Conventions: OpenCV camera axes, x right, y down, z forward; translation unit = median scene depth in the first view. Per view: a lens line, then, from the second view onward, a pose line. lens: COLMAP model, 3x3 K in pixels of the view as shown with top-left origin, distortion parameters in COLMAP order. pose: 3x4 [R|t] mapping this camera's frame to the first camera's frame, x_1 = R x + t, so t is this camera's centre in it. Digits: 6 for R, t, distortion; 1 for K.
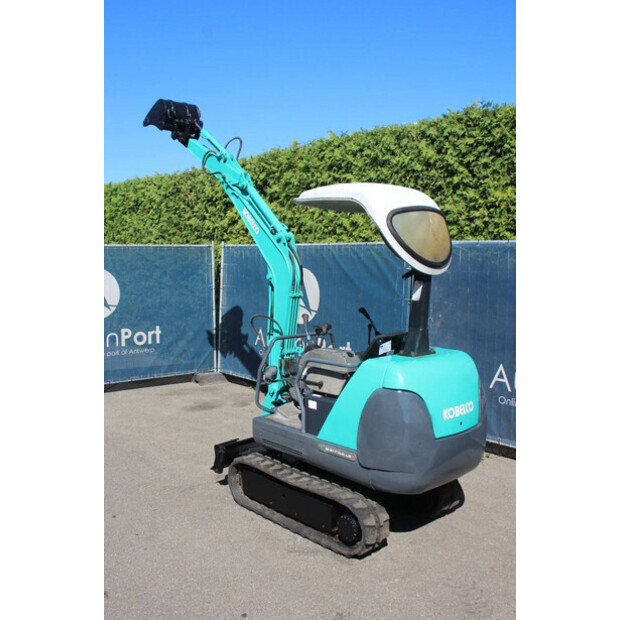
lens RADIAL K [[614.0, 0, 305.8], [0, 614.0, 303.4], [0, 0, 1]] dist [-0.056653, 0.000000]
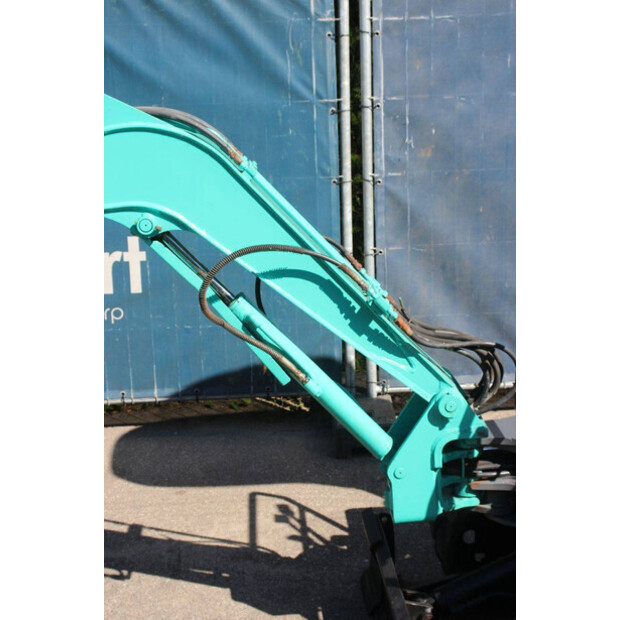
lens RADIAL K [[1116.8, 0, 309.9], [0, 1116.8, 307.7], [0, 0, 1]] dist [0.228962, 0.000000]
pose [[0.623638, -0.225409, 0.748510, -0.429137], [0.092932, 0.972112, 0.215318, -0.035244], [-0.776170, -0.064720, 0.627194, 0.557889]]
